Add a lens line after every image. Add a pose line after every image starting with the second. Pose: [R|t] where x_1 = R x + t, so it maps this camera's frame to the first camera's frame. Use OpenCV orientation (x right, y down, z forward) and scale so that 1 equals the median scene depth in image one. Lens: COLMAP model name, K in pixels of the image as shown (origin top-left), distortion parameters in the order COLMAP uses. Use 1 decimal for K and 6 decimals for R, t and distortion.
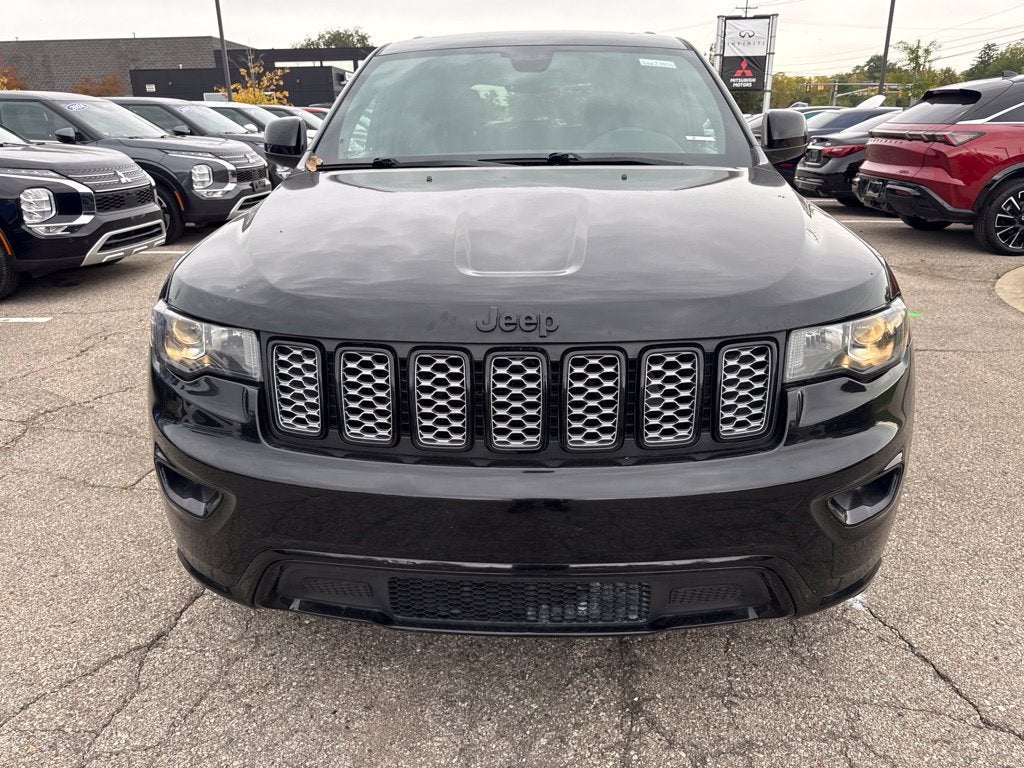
lens RADIAL K [[732.8, 0, 513.5], [0, 732.8, 368.3], [0, 0, 1]] dist [0.043455, -0.041850]
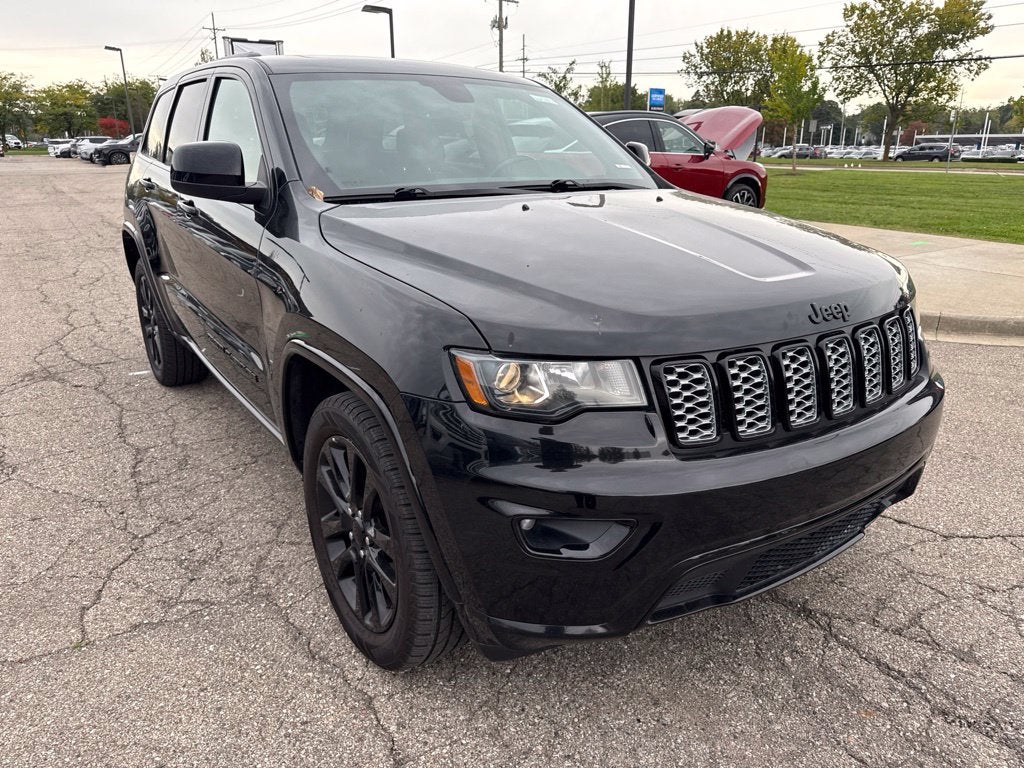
lens RADIAL K [[732.8, 0, 513.5], [0, 732.8, 368.3], [0, 0, 1]] dist [0.043455, -0.041850]
pose [[0.789457, -0.166541, 0.590781, -0.860465], [0.182180, 0.982692, 0.033573, -0.080293], [-0.586147, 0.081124, 0.806133, 0.219423]]
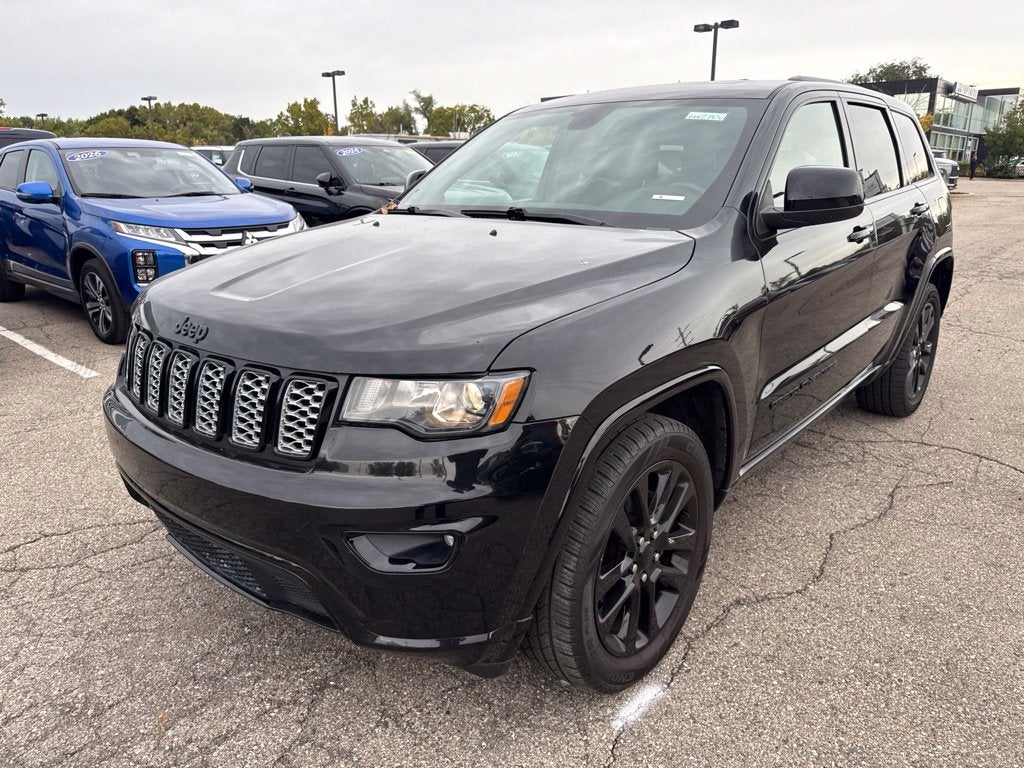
lens RADIAL K [[732.8, 0, 513.5], [0, 732.8, 368.3], [0, 0, 1]] dist [0.043455, -0.041850]
pose [[0.783725, 0.170283, -0.597309, 0.927592], [-0.197833, 0.980035, 0.019817, -0.100520], [0.588759, 0.102636, 0.801766, 0.191319]]
